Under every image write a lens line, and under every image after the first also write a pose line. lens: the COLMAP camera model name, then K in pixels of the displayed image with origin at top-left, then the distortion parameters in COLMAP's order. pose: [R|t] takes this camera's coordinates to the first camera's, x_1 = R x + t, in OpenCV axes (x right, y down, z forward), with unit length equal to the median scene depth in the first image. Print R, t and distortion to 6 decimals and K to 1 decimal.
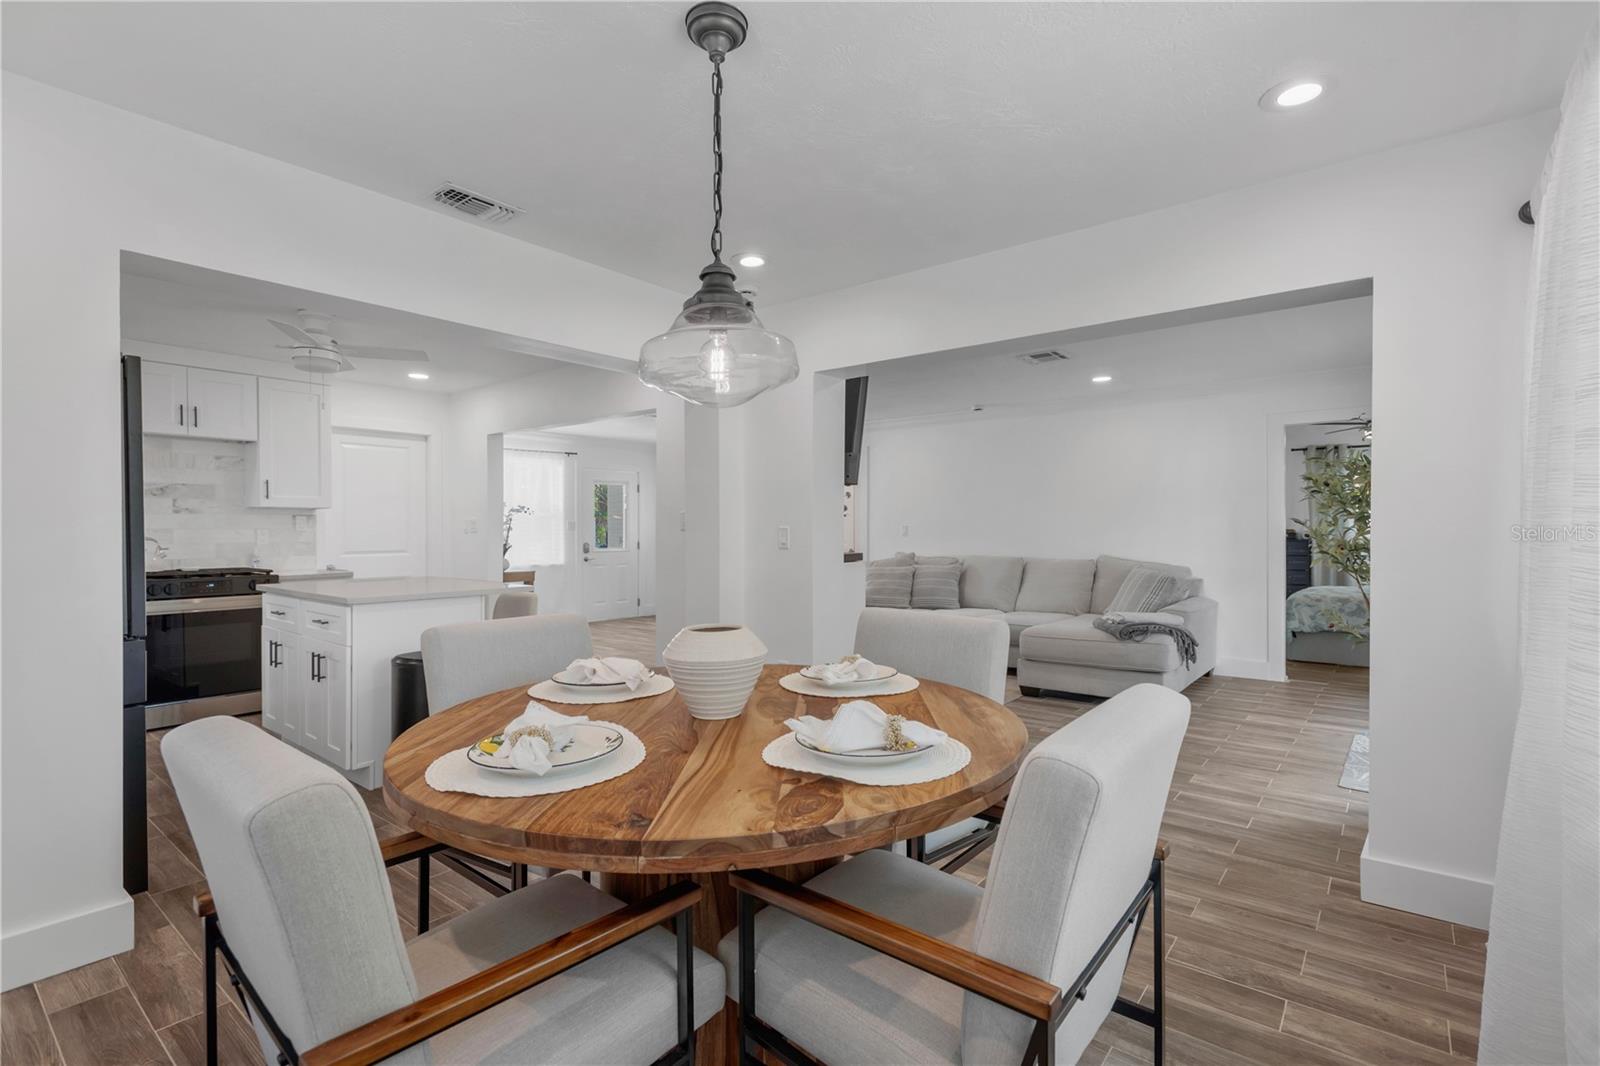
lens RADIAL K [[747.3, 0, 805.5], [0, 747.3, 532.9], [0, 0, 1]] dist [0.018251, -0.004485]
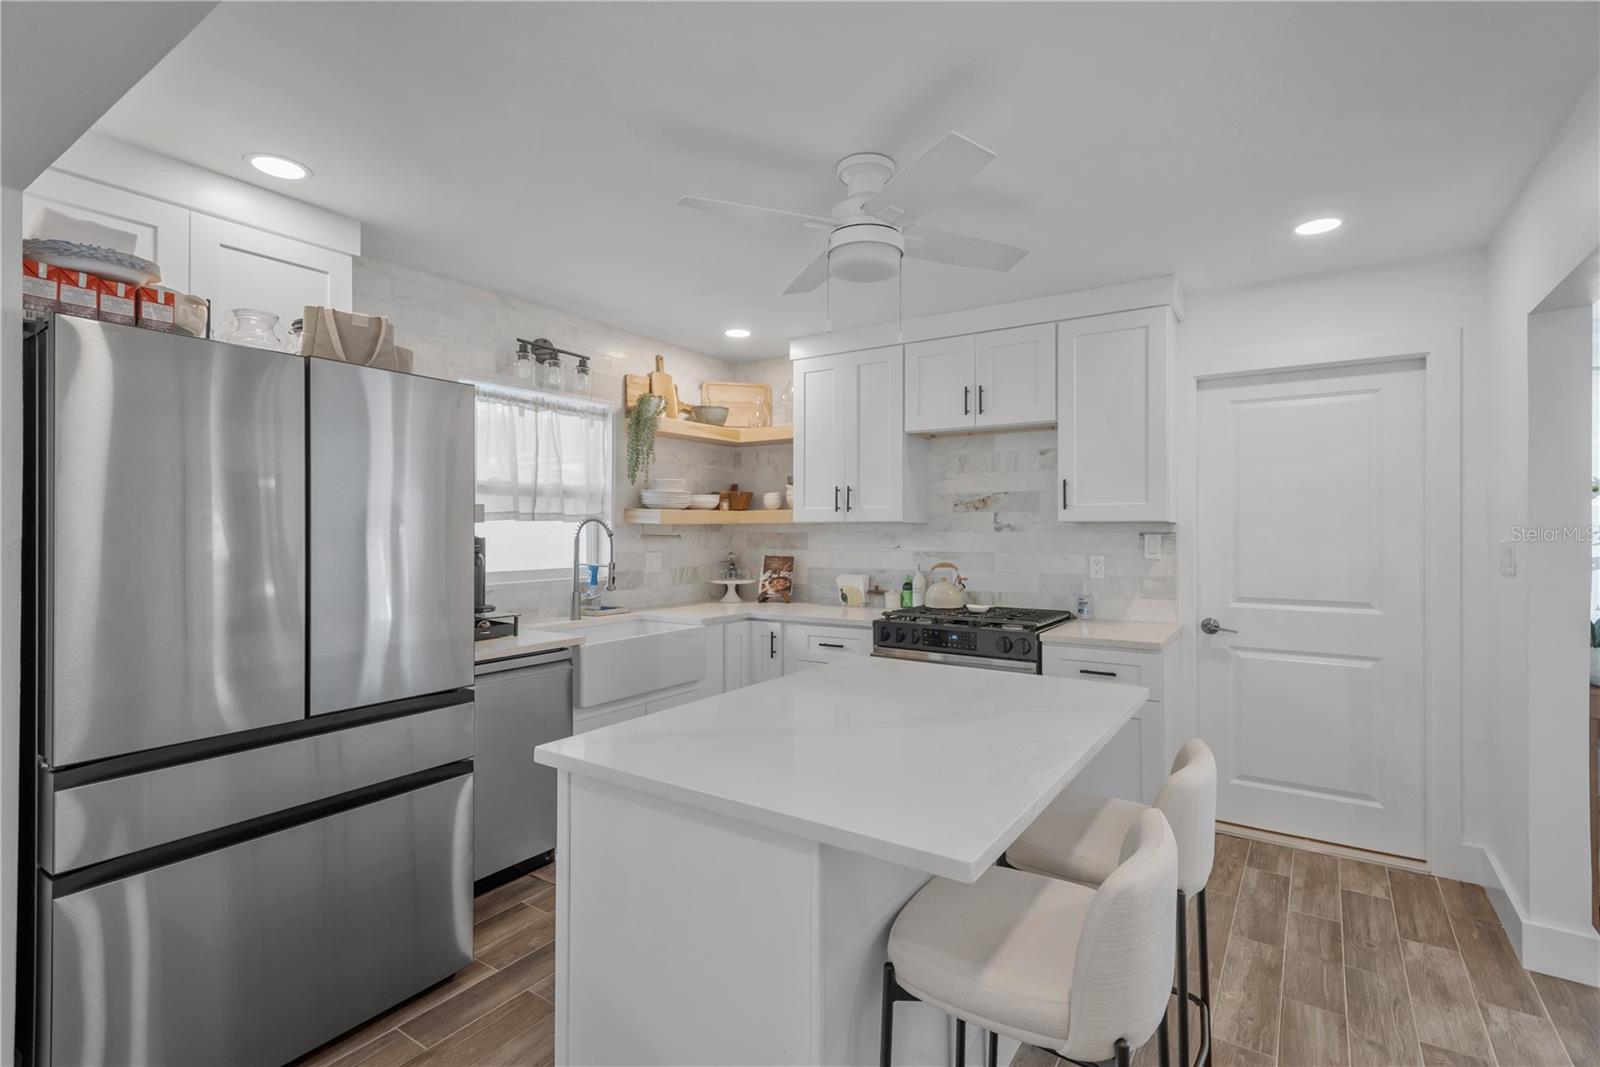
lens RADIAL K [[747.3, 0, 797.2], [0, 747.3, 526.5], [0, 0, 1]] dist [0.018251, -0.004485]
pose [[0.086036, 0.001306, -0.996291, -0.095944], [-0.008203, 0.999966, 0.000602, -0.027963], [0.996258, 0.008121, 0.086044, 0.690254]]
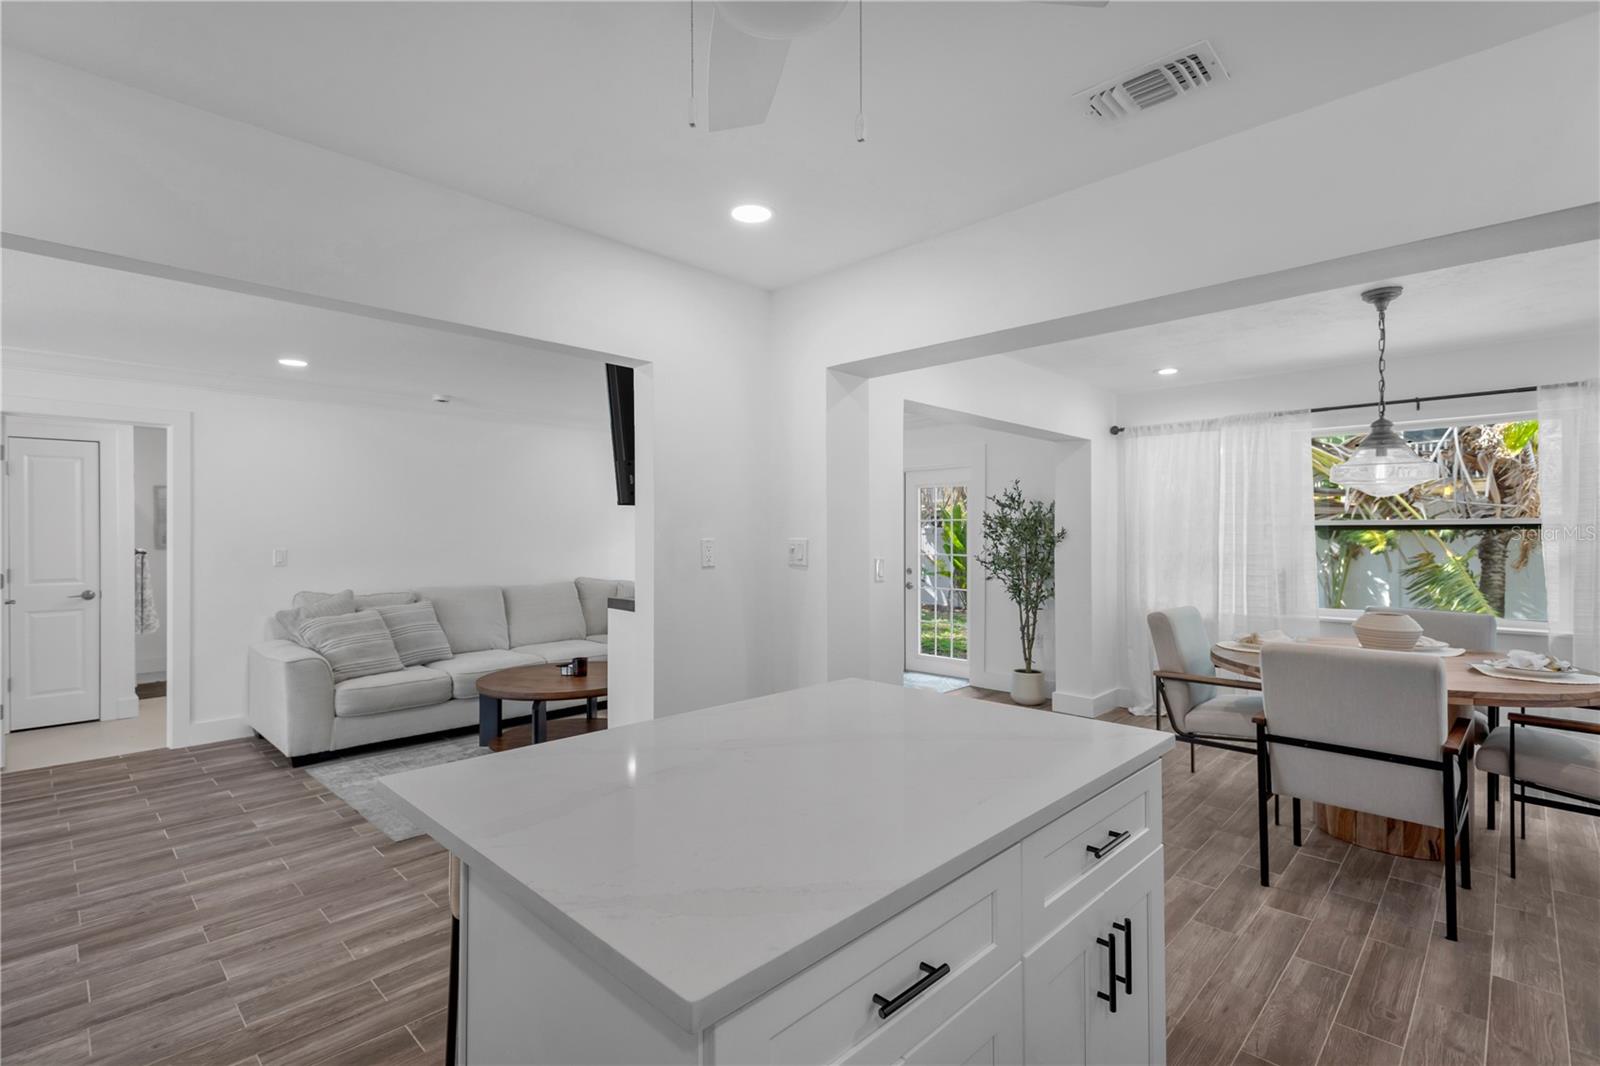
lens RADIAL K [[747.3, 0, 808.7], [0, 747.3, 535.6], [0, 0, 1]] dist [0.018251, -0.004485]
pose [[0.095278, 0.000713, 0.995450, -0.690027], [0.009205, 0.999956, -0.001597, -0.025965], [-0.995408, 0.009315, 0.095267, 0.728650]]
